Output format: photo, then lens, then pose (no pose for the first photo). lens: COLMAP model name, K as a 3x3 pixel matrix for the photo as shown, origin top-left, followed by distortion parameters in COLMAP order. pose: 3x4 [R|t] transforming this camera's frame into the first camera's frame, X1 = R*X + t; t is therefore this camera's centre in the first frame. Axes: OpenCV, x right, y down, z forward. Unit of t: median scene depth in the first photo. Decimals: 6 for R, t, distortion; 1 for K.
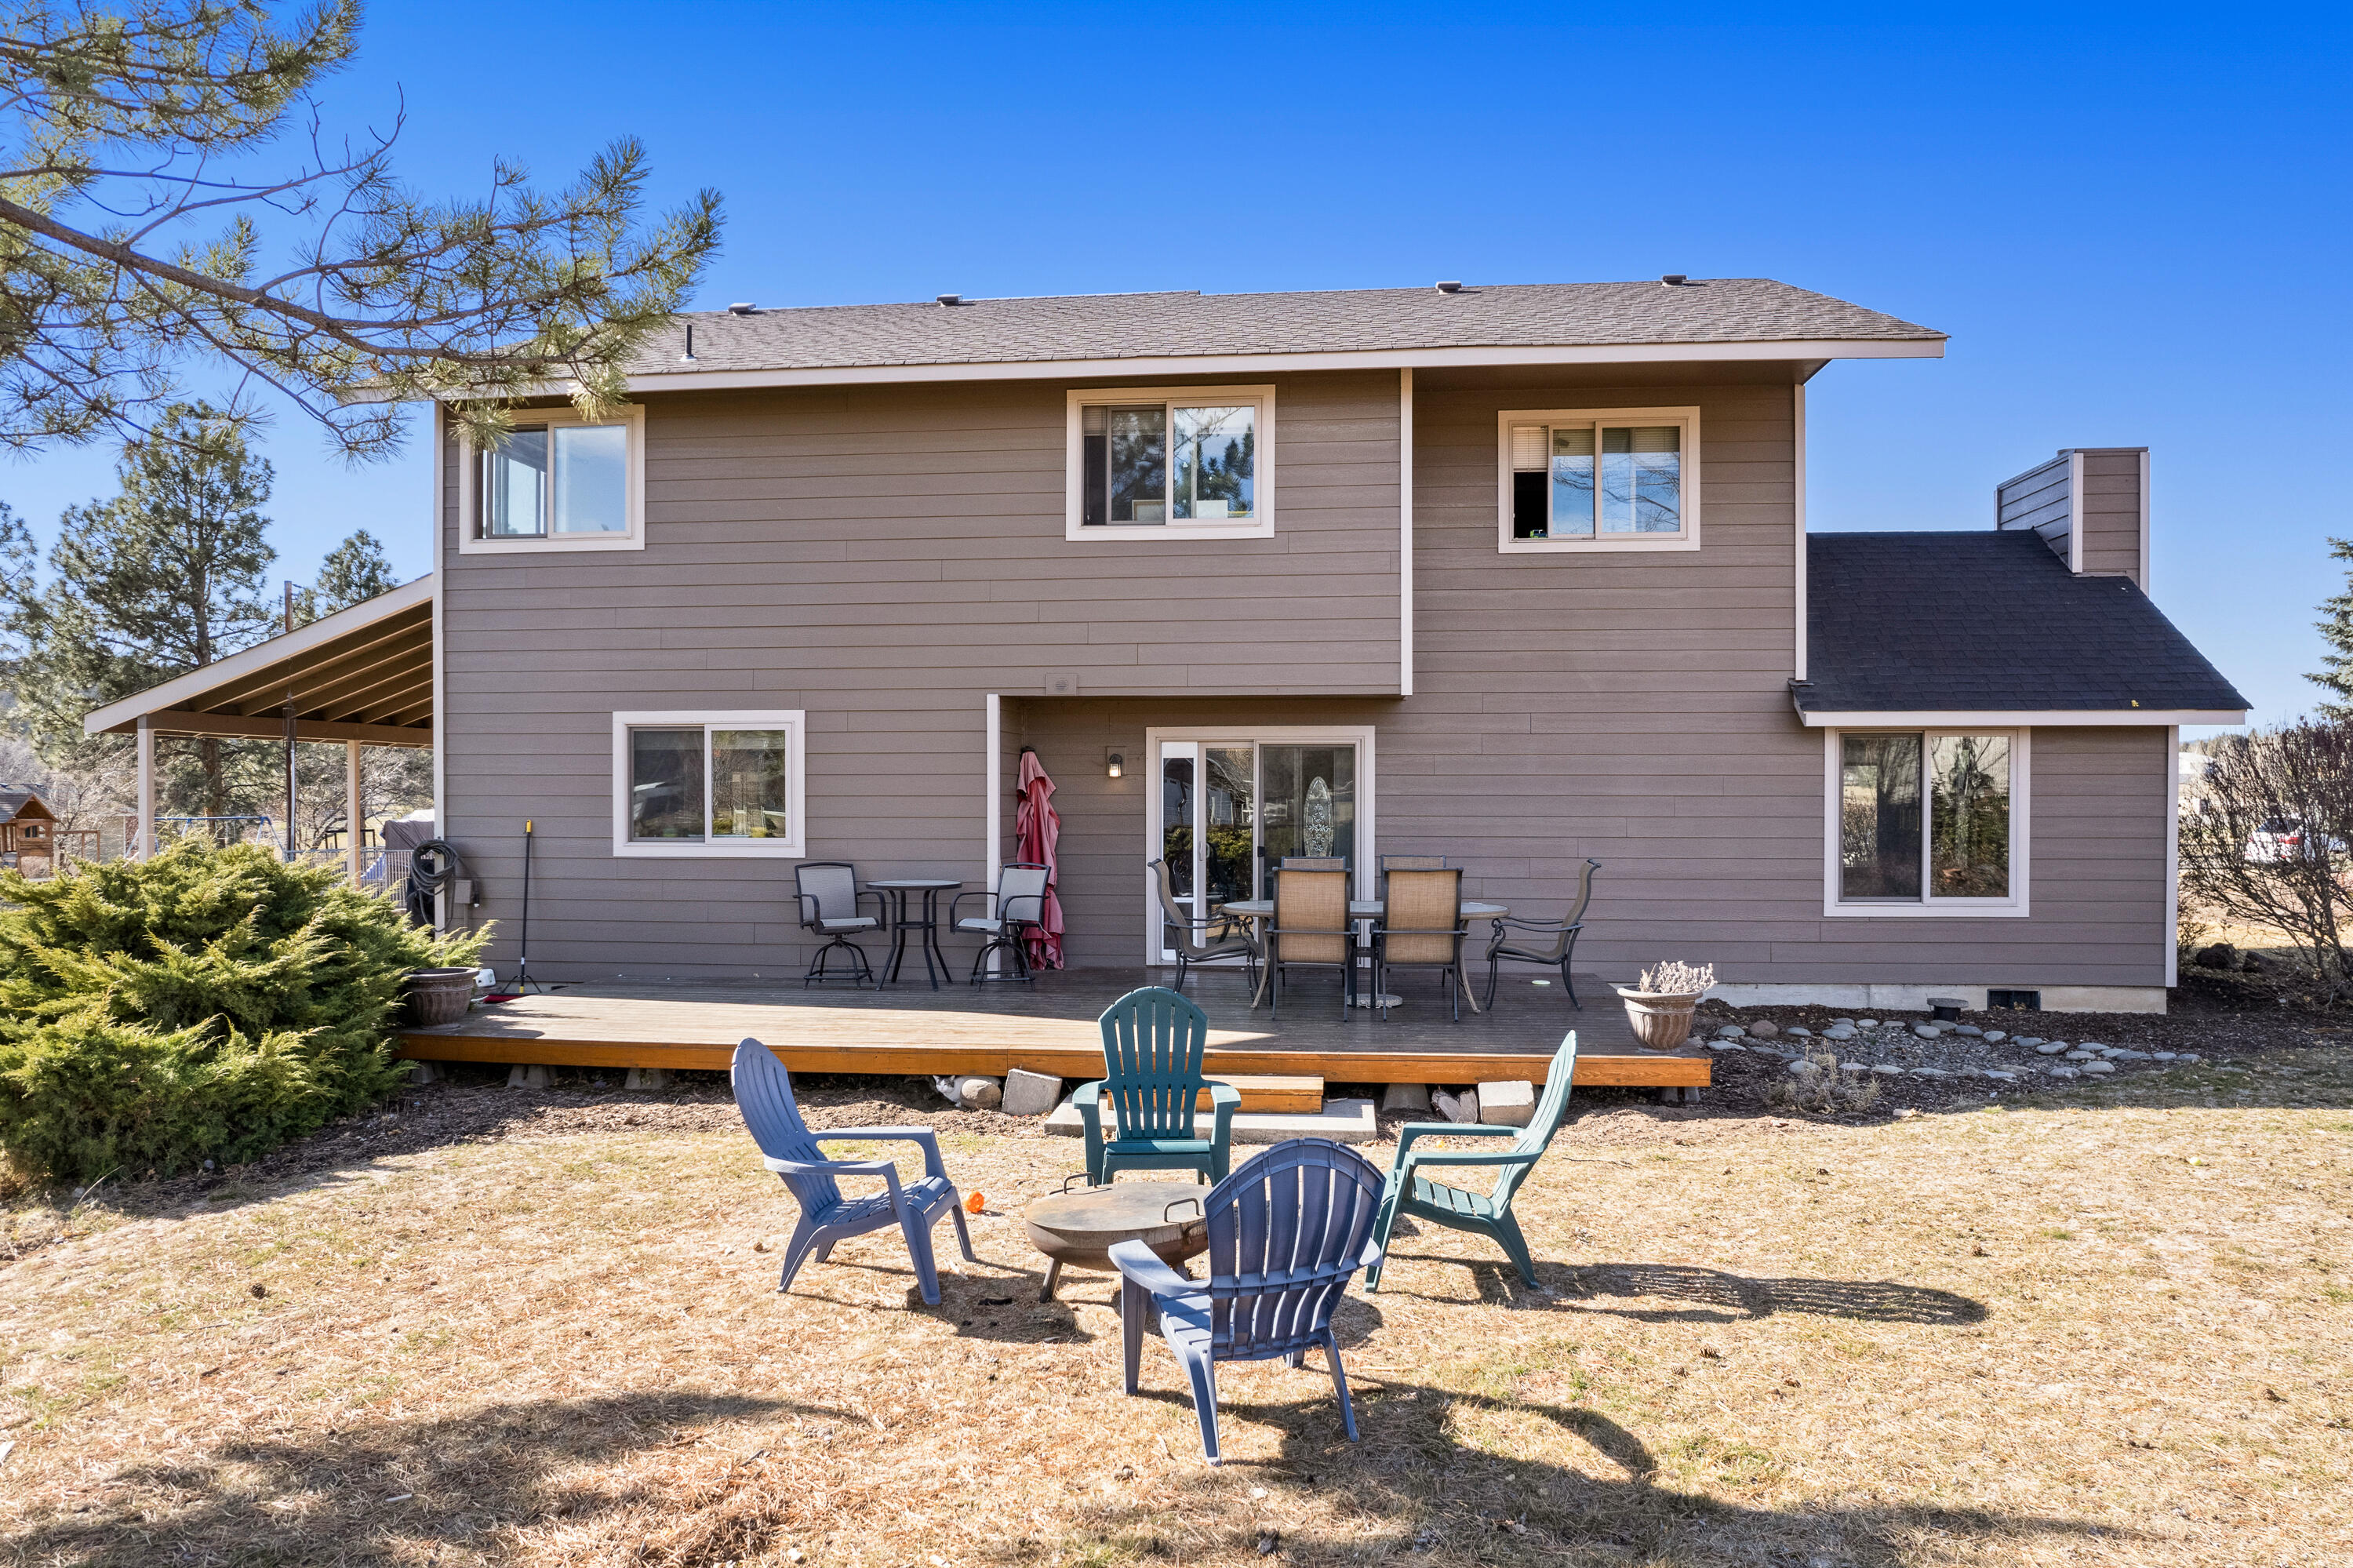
lens RADIAL K [[1538.4, 0, 1176.6], [0, 1538.4, 781.7], [0, 0, 1]] dist [-0.074326, 0.066693]
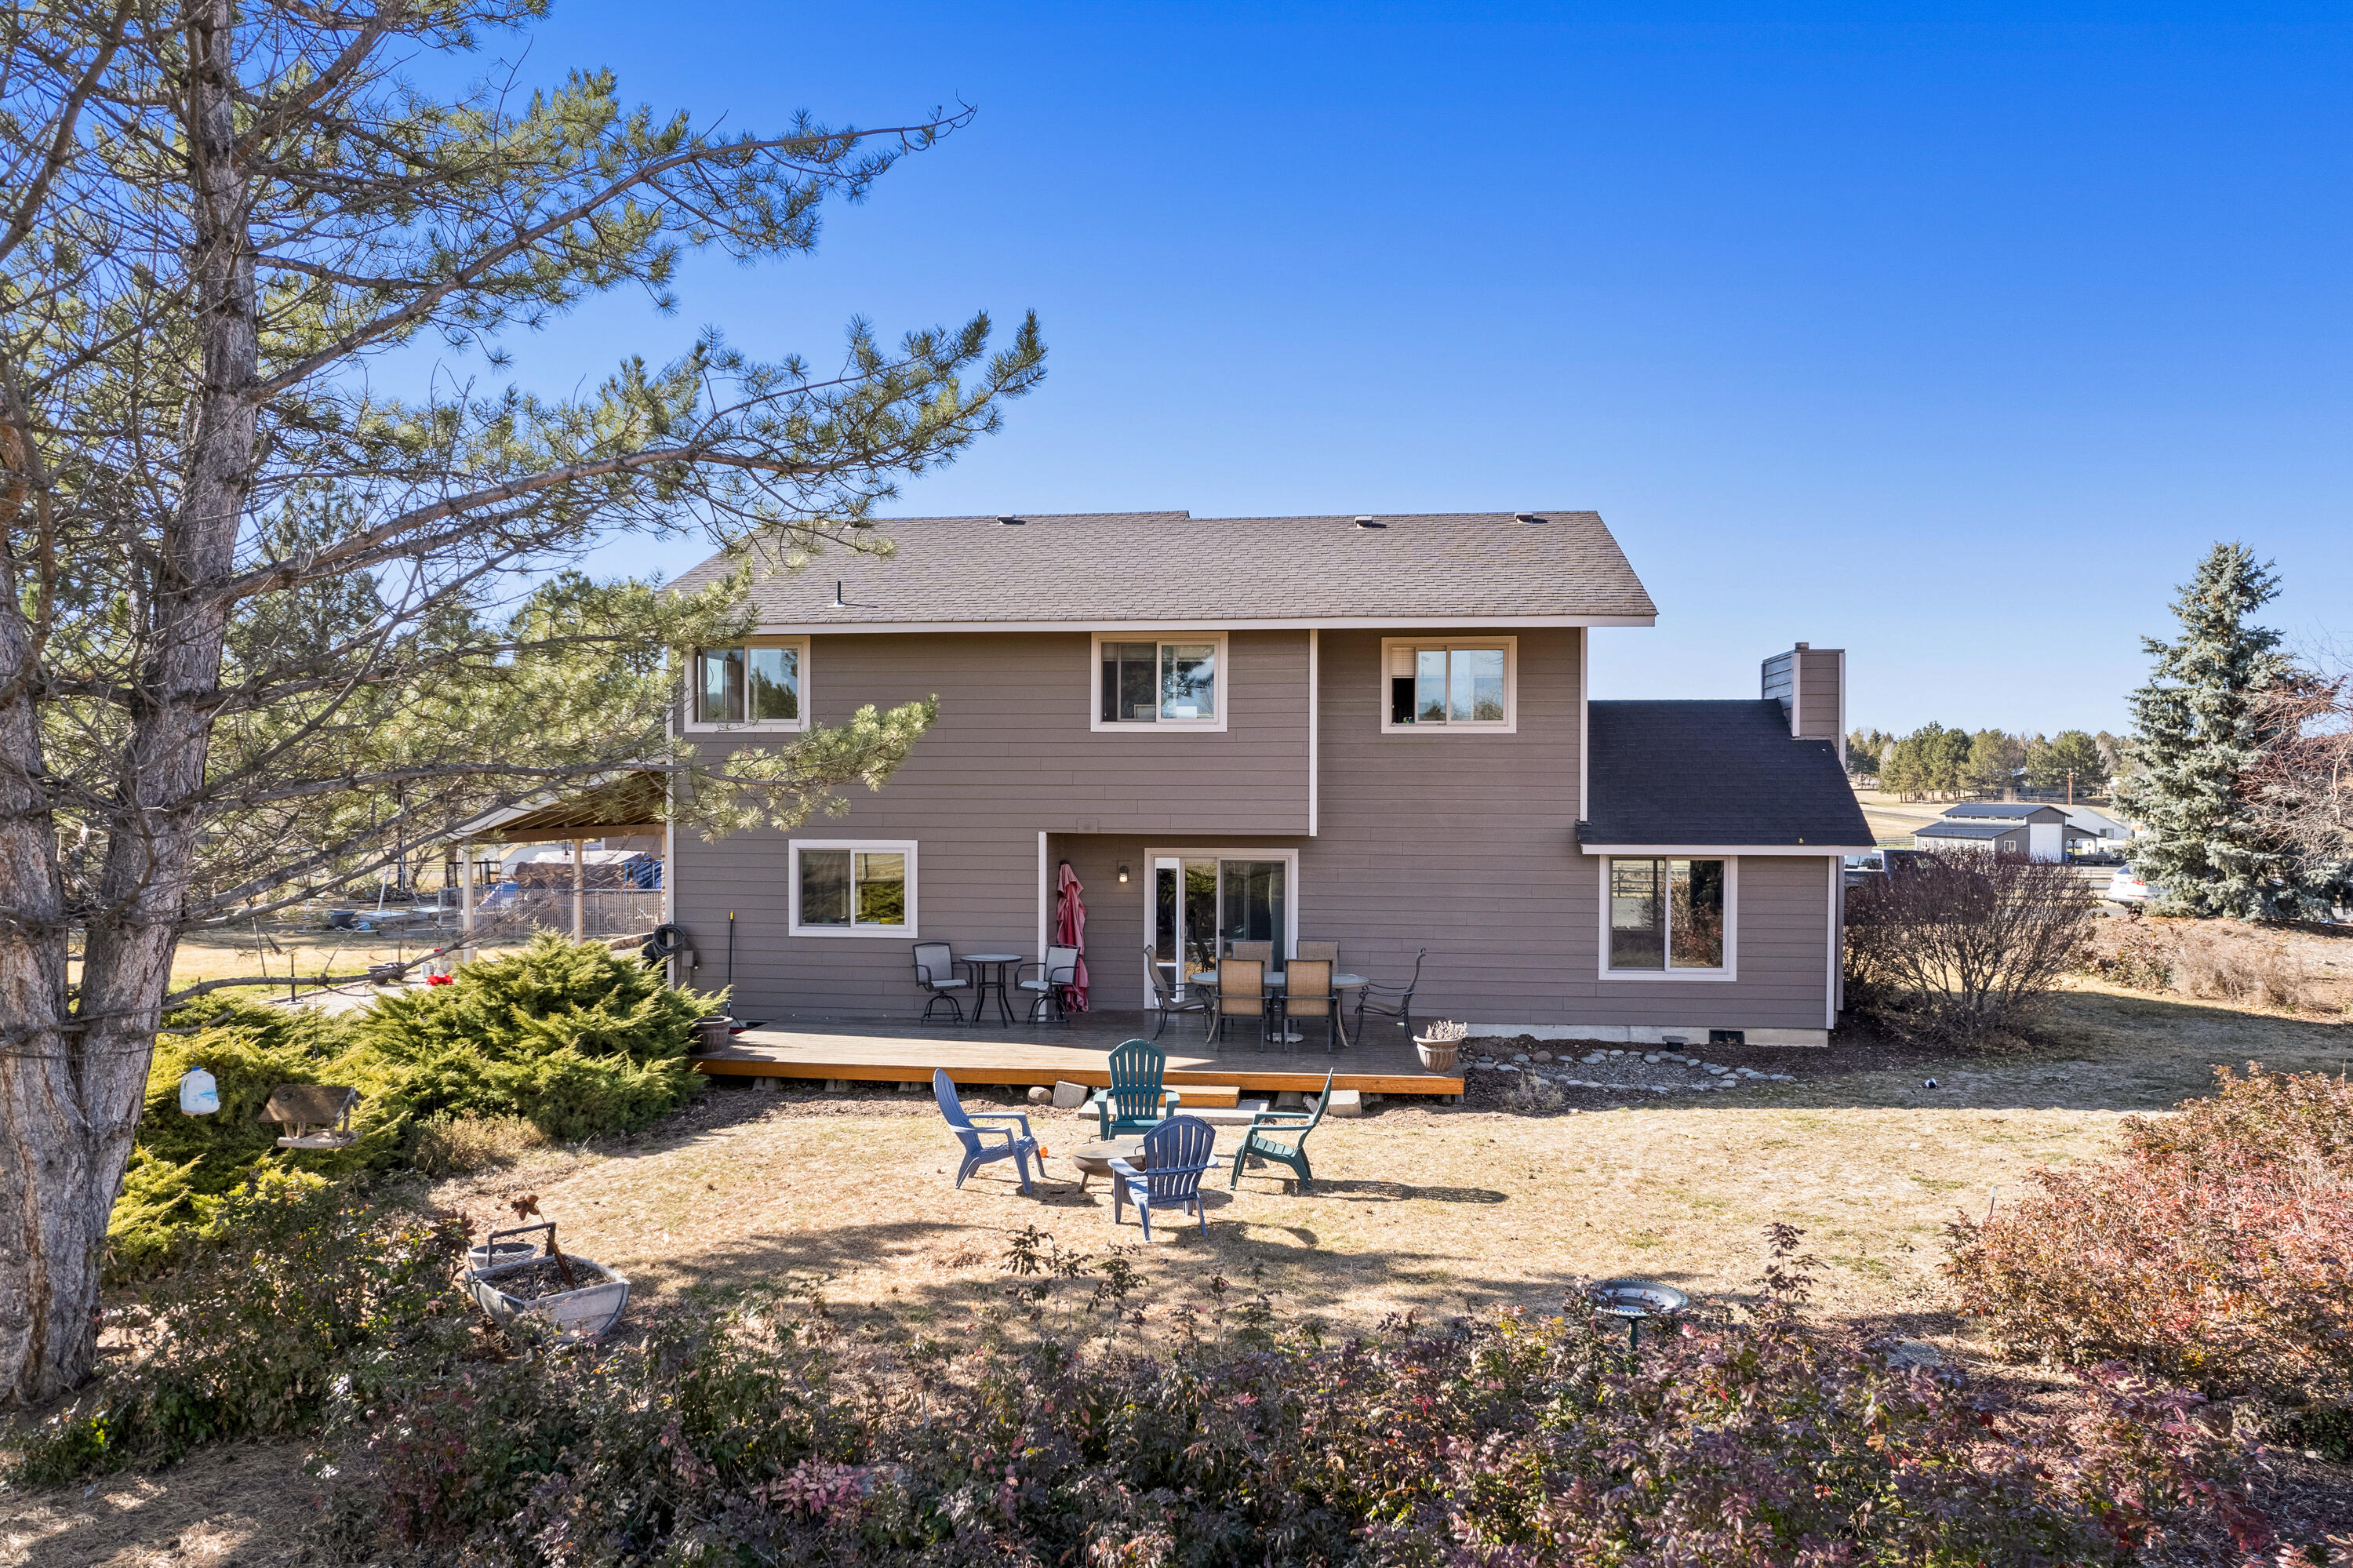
lens RADIAL K [[1538.4, 0, 1177.4], [0, 1538.4, 784.7], [0, 0, 1]] dist [-0.074326, 0.066693]
pose [[0.999880, 0.002648, -0.015262, 0.046423], [-0.002619, 0.999995, 0.001948, -0.134871], [0.015267, -0.001908, 0.999882, -0.649253]]
